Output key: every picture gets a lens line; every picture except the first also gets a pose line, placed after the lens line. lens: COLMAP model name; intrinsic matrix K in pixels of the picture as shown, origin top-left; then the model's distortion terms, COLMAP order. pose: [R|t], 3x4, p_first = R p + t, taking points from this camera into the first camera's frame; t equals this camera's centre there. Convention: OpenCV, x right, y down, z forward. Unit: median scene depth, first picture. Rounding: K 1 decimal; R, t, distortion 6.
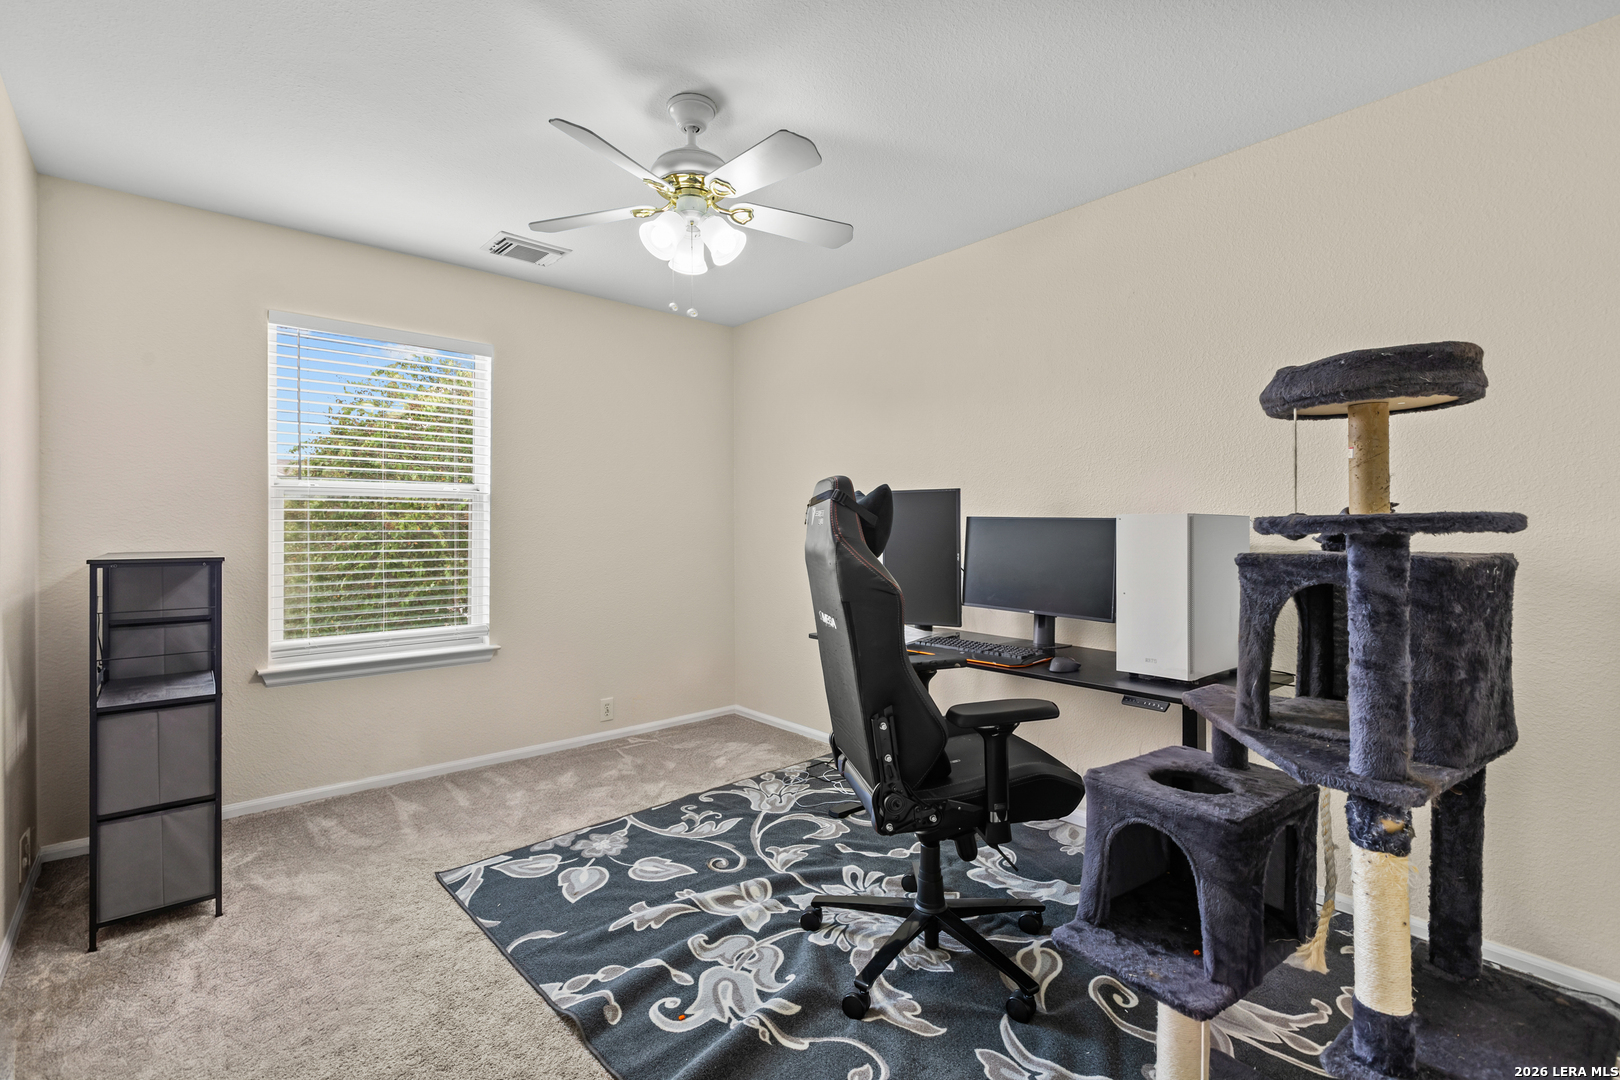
lens RADIAL K [[729.7, 0, 806.2], [0, 729.7, 531.8], [0, 0, 1]] dist [0.002677, 0.000193]
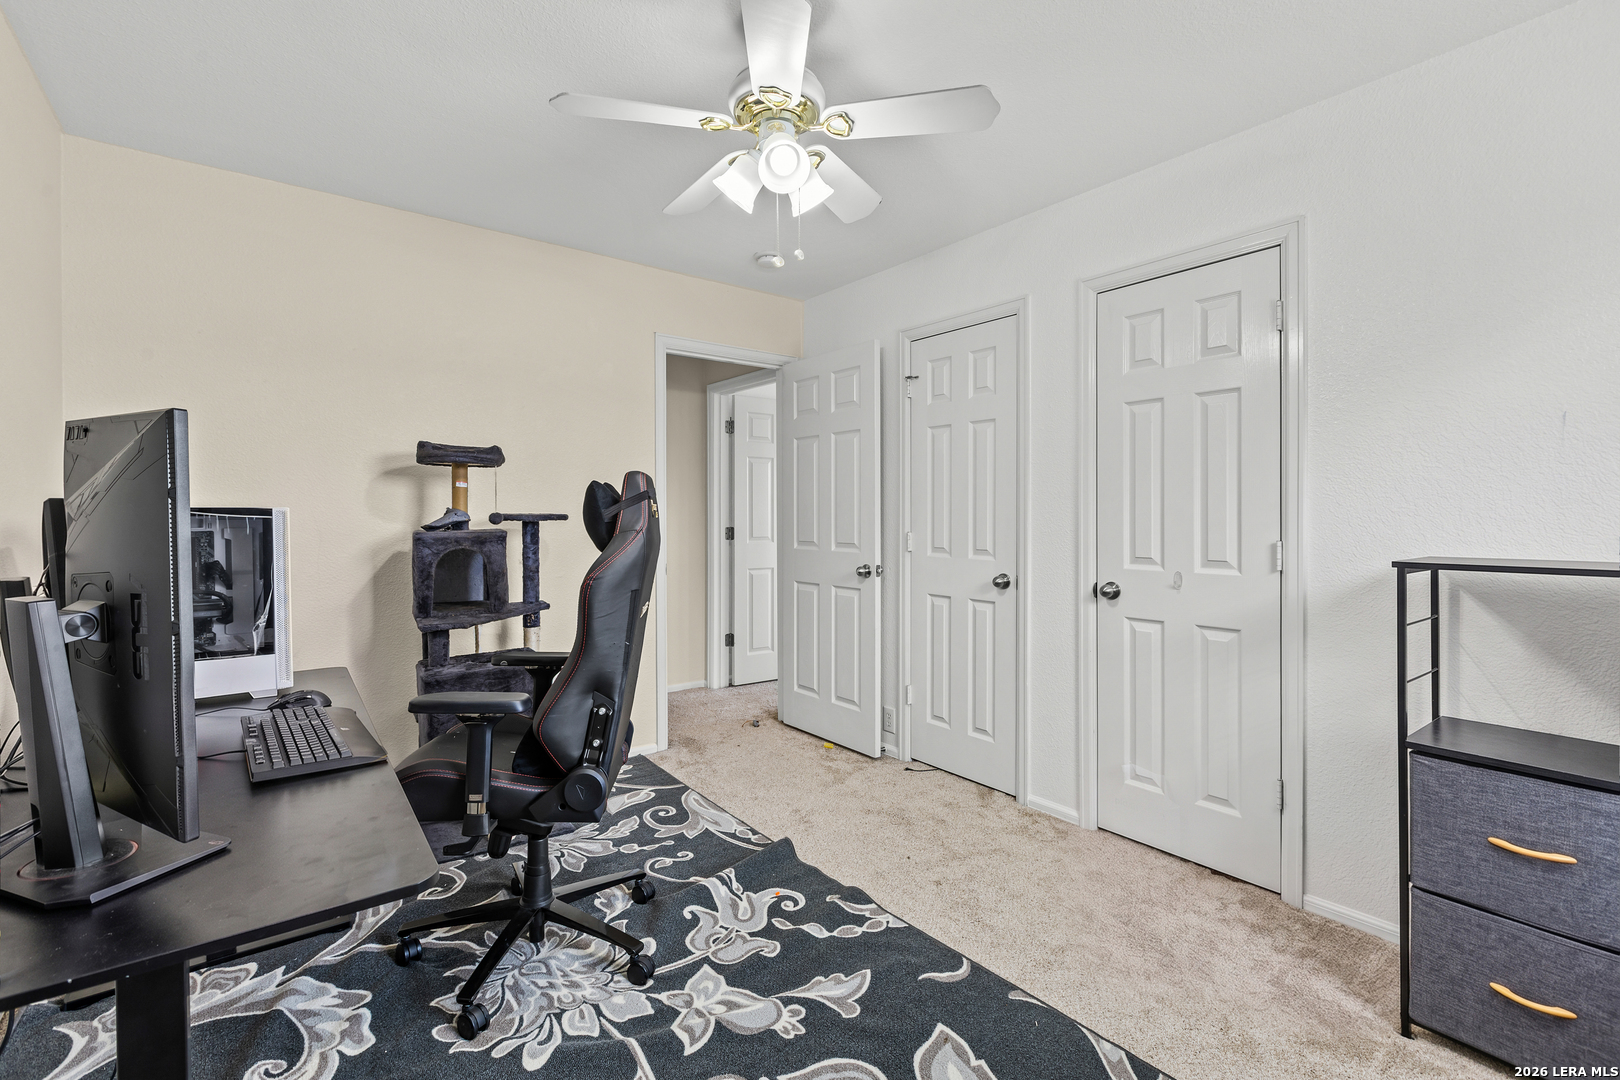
lens RADIAL K [[729.7, 0, 808.9], [0, 729.7, 533.7], [0, 0, 1]] dist [0.002677, 0.000193]
pose [[-0.997729, -0.009432, 0.066695, -0.268830], [-0.008459, 0.999854, 0.014856, -0.000571], [-0.066825, 0.014258, -0.997663, 2.024152]]
